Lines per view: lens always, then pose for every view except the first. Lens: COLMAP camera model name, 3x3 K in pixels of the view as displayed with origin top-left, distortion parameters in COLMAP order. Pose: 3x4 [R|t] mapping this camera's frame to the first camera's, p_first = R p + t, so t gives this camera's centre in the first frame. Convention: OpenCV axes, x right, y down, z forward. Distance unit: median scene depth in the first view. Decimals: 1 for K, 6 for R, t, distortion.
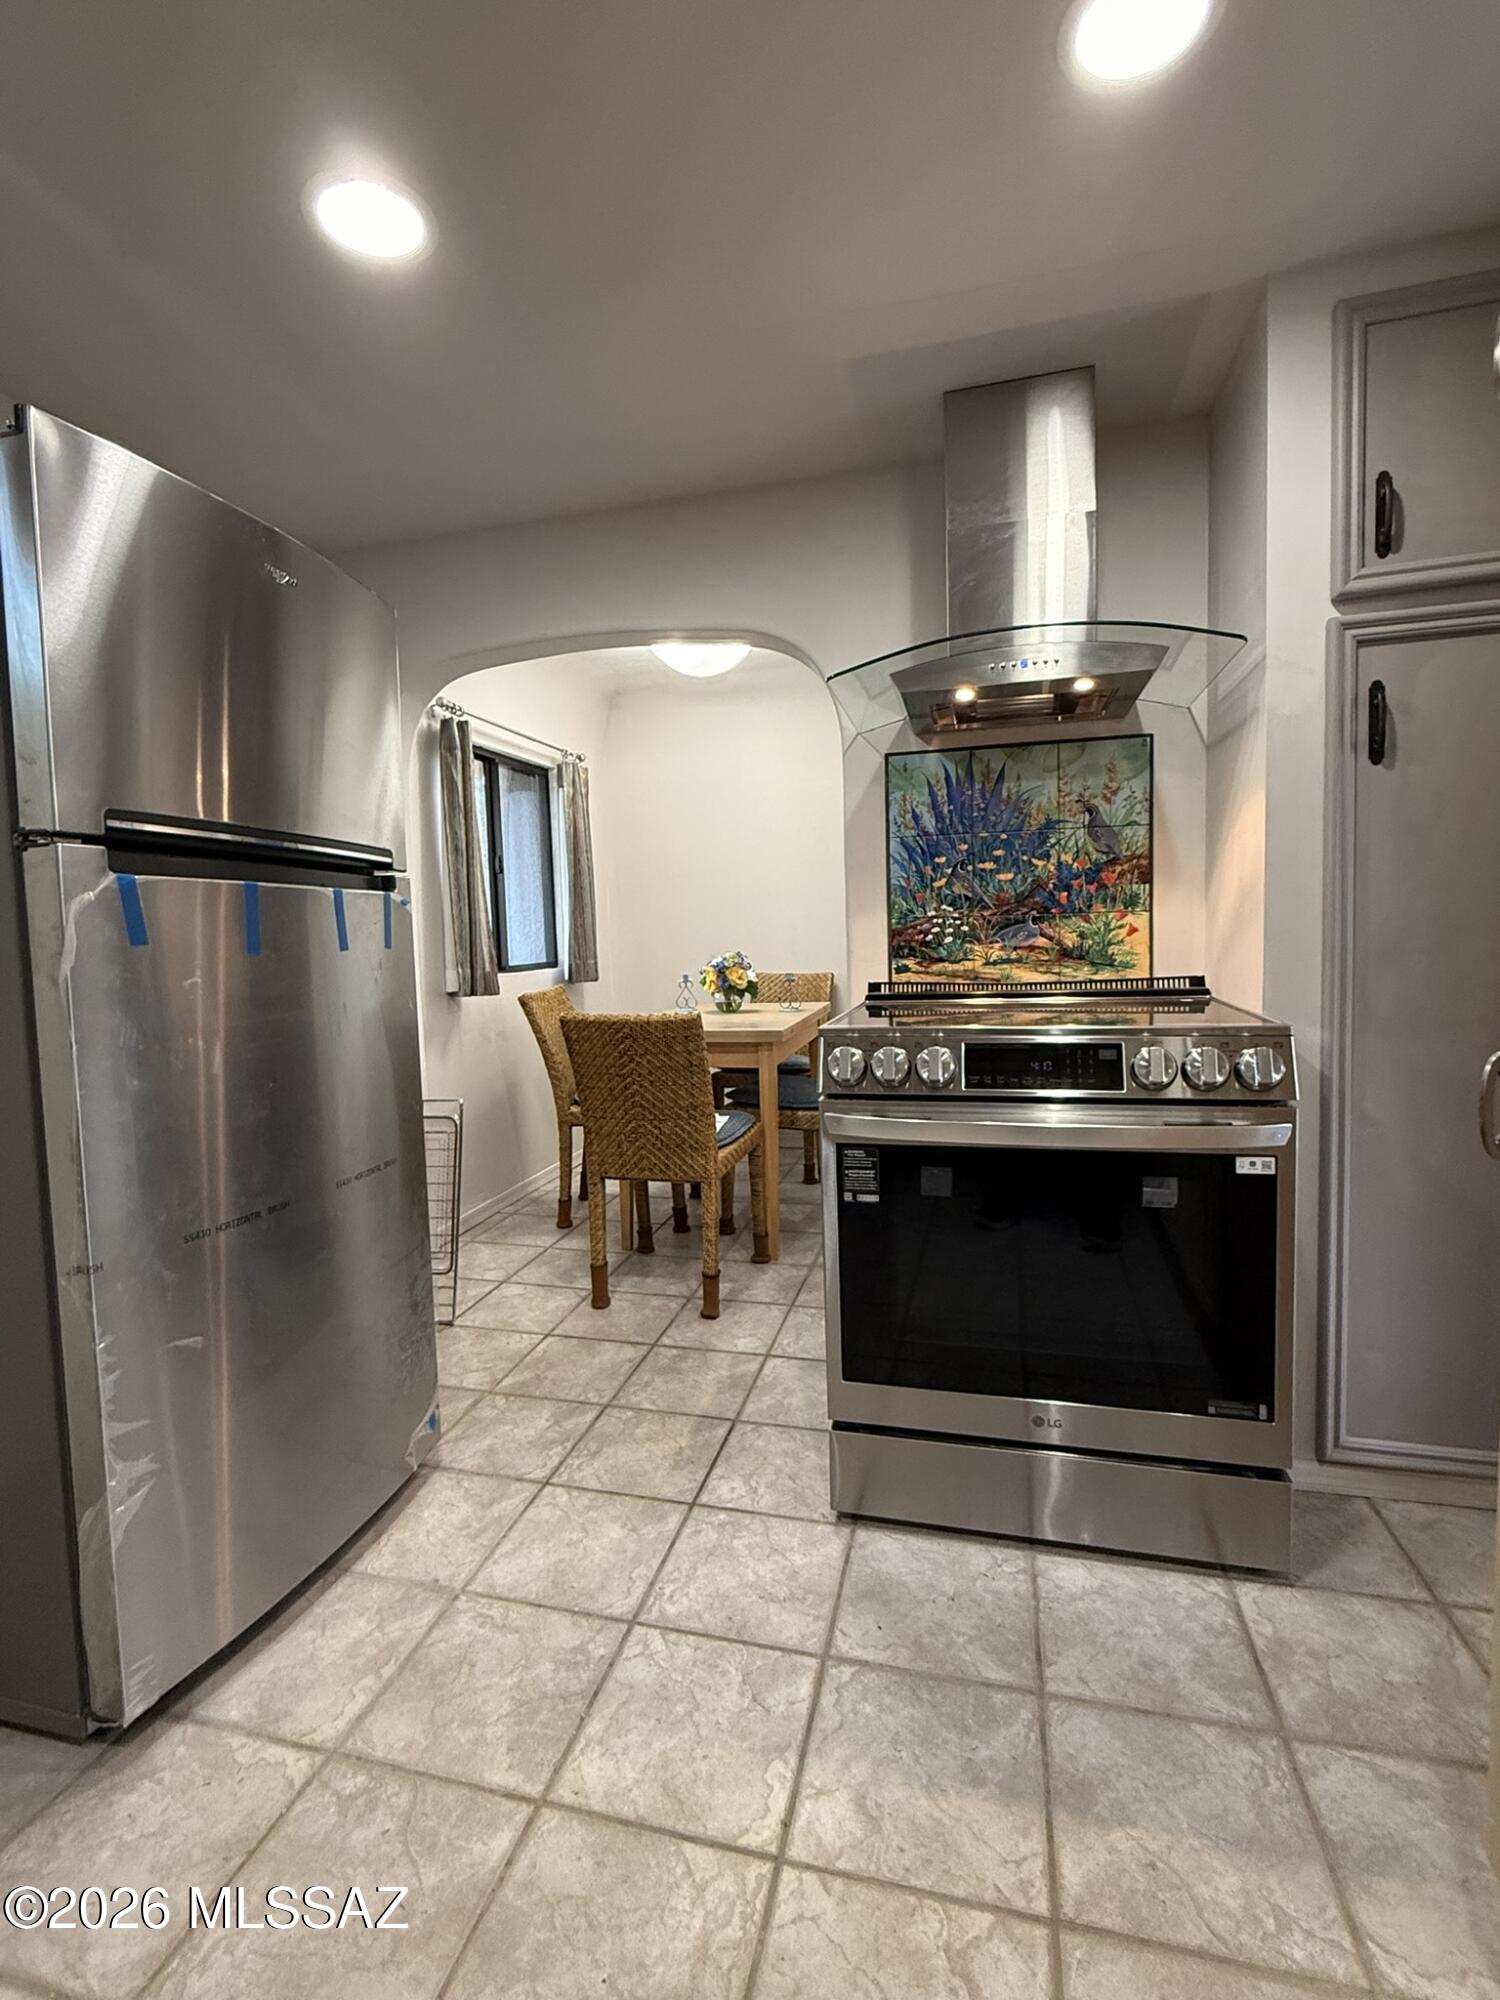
lens RADIAL K [[920.0, 0, 746.6], [0, 920.0, 996.4], [0, 0, 1]] dist [-0.002005, -0.000466]
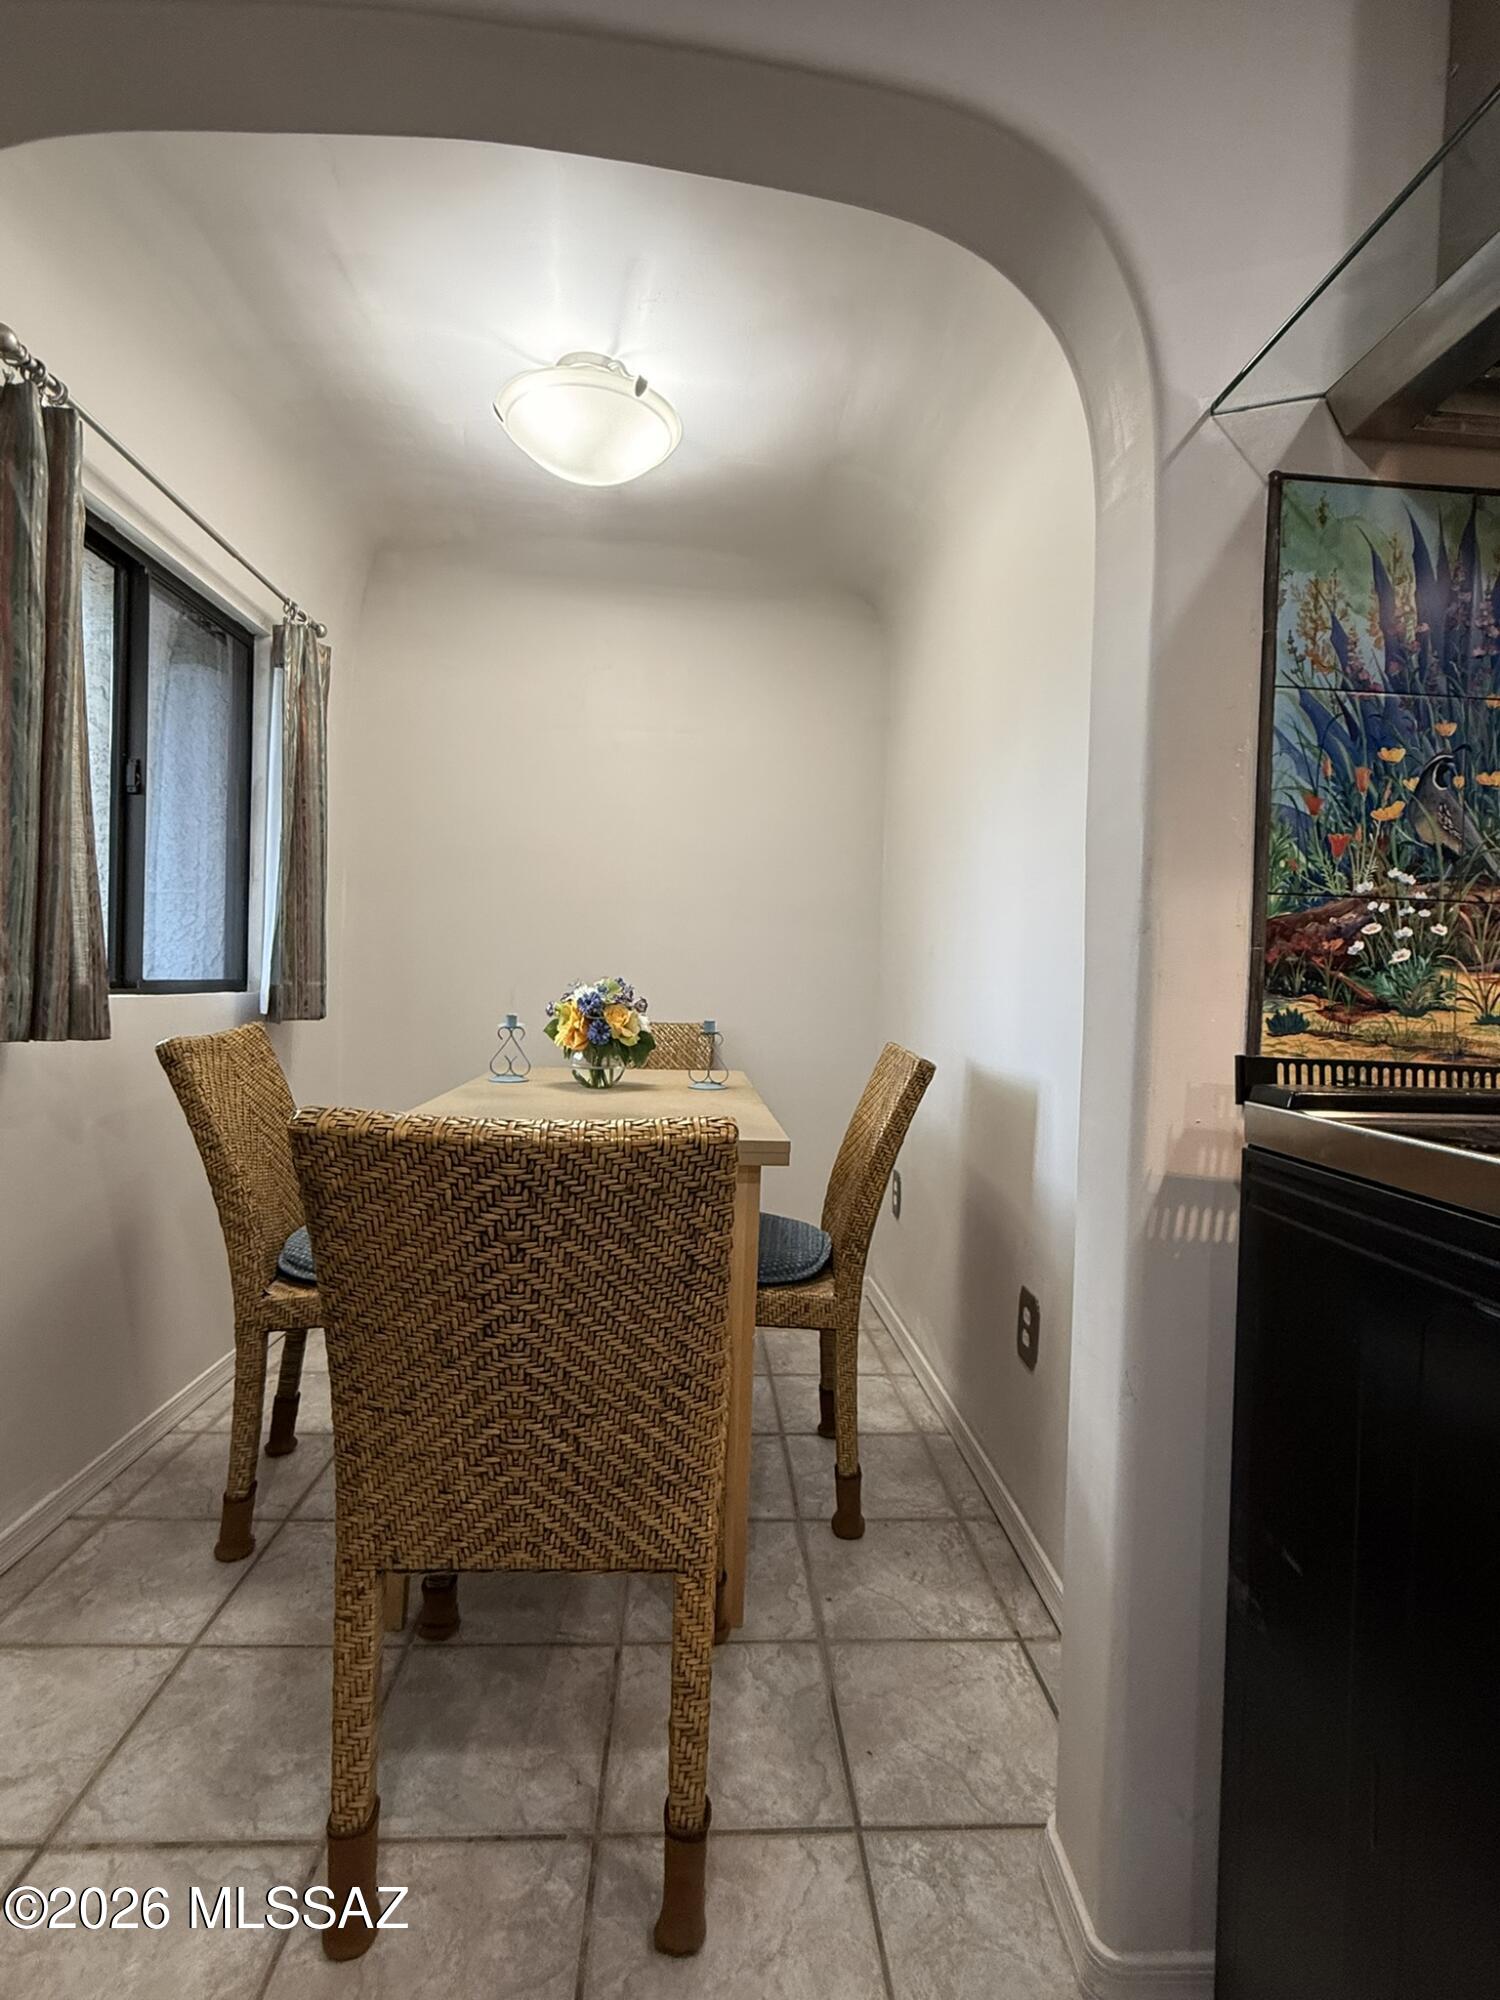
lens RADIAL K [[920.0, 0, 749.6], [0, 920.0, 994.5], [0, 0, 1]] dist [-0.002005, -0.000466]
pose [[0.947960, 0.055785, 0.313464, -0.175019], [-0.036963, 0.997156, -0.065675, -0.008616], [-0.316236, 0.050671, 0.947326, 0.728075]]
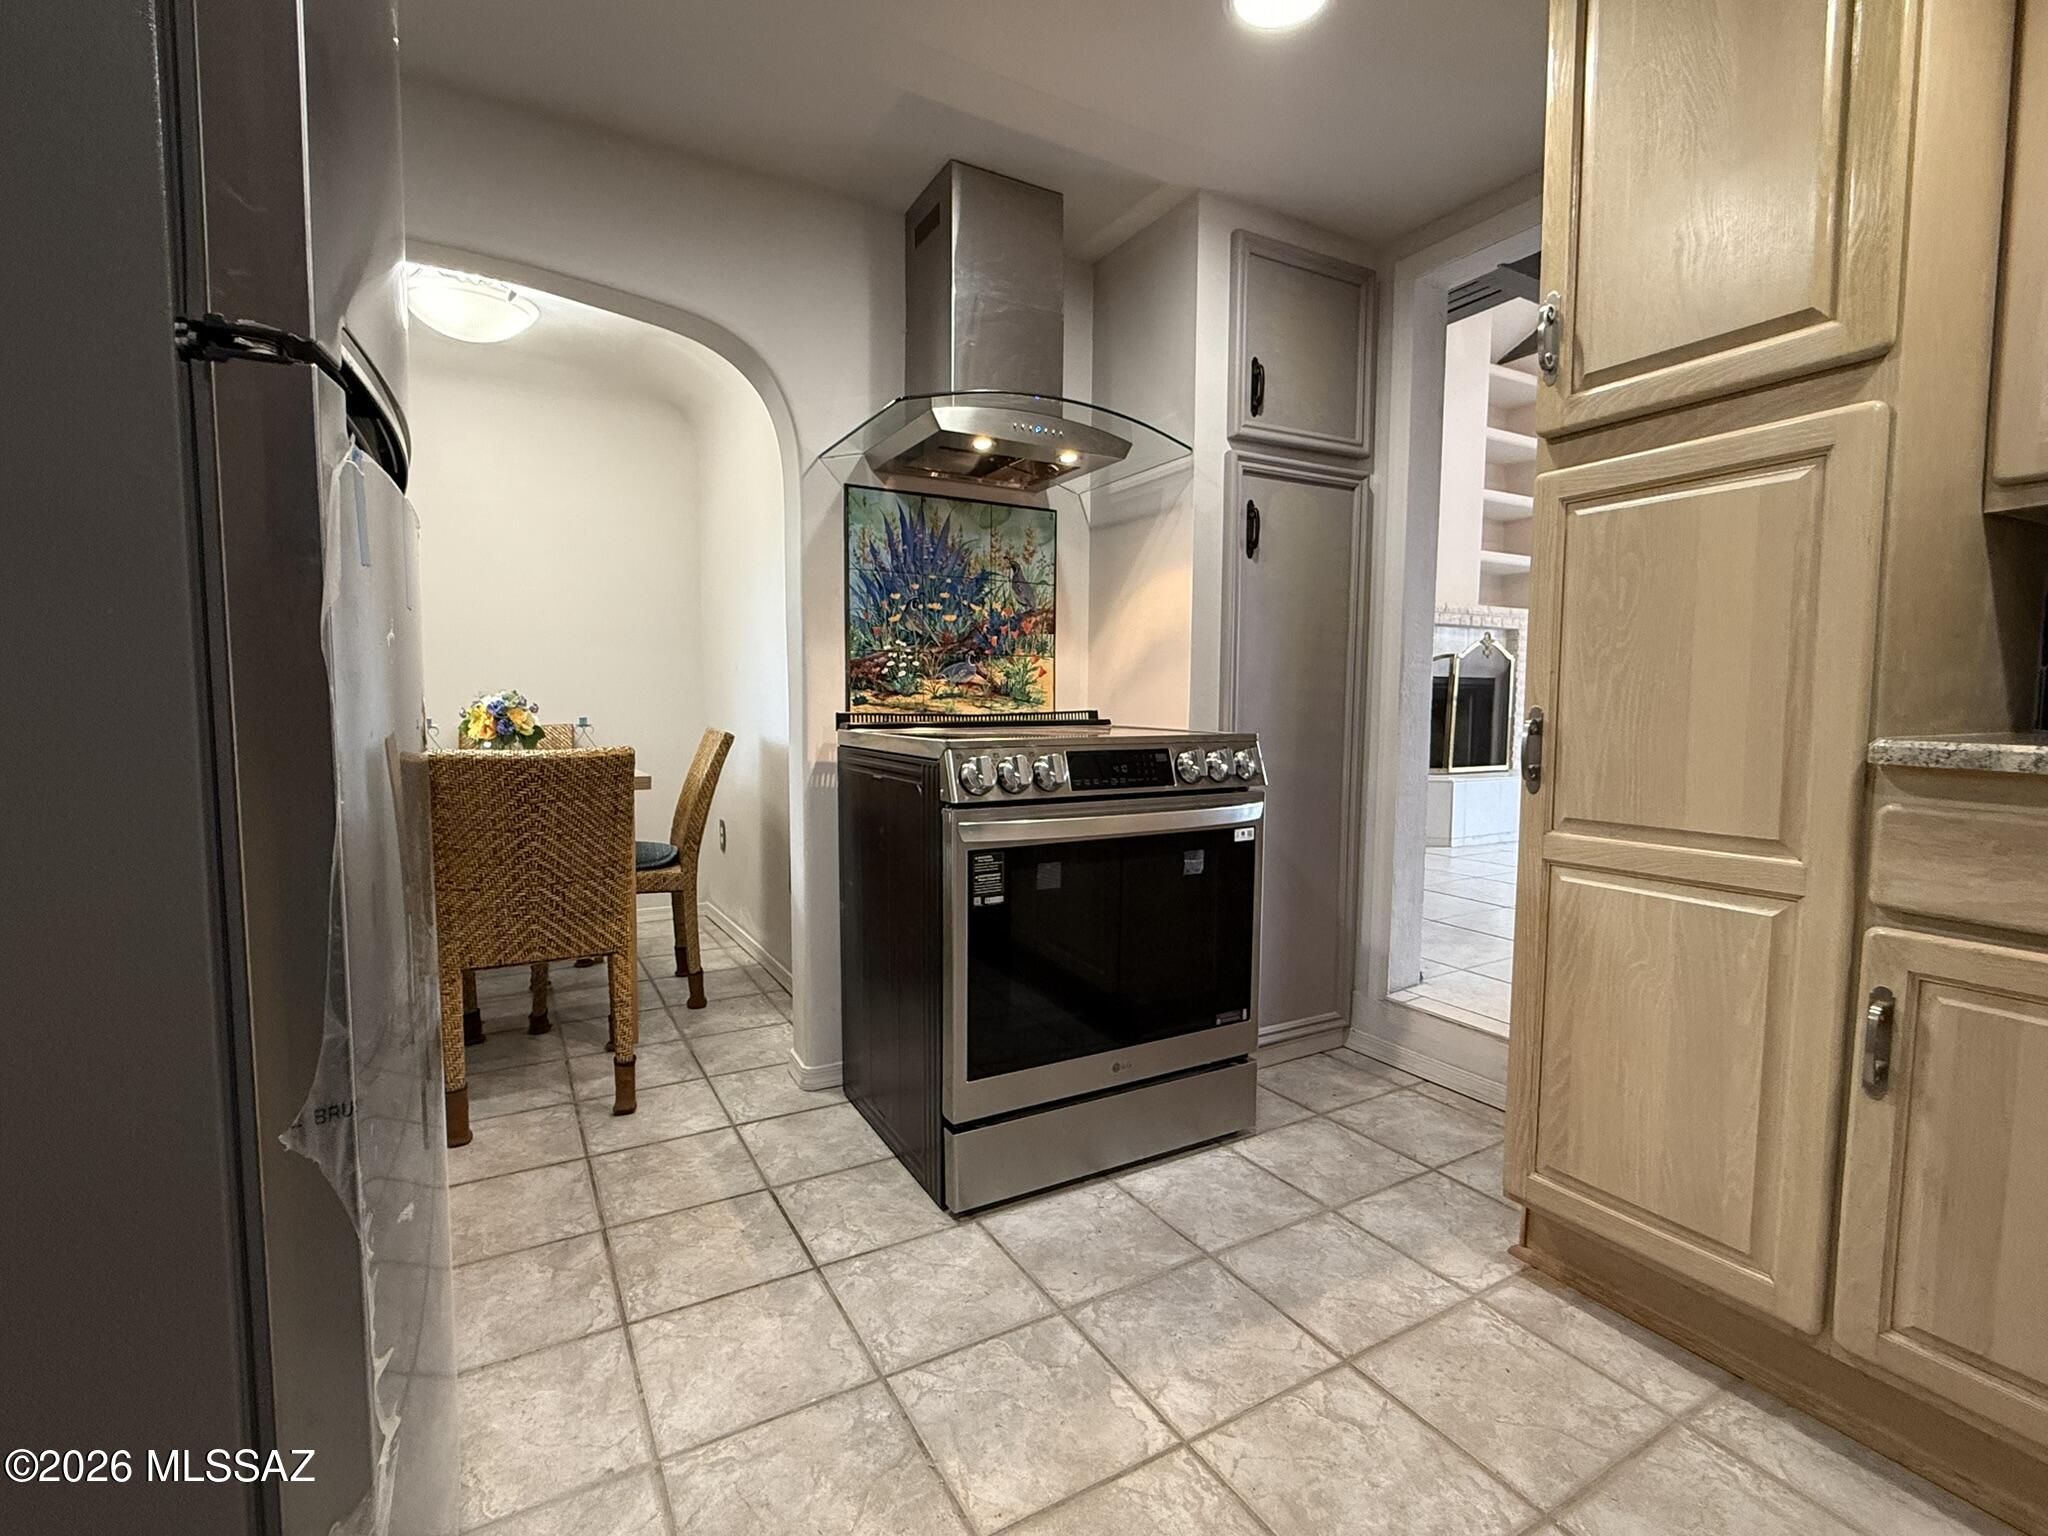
lens RADIAL K [[942.0, 0, 1028.6], [0, 942.0, 767.2], [0, 0, 1]] dist [-0.002005, -0.000466]
pose [[0.711171, -0.017576, 0.702800, -0.440665], [0.024546, 0.999699, 0.000162, 0.048945], [-0.702591, 0.017136, 0.711388, 0.143307]]
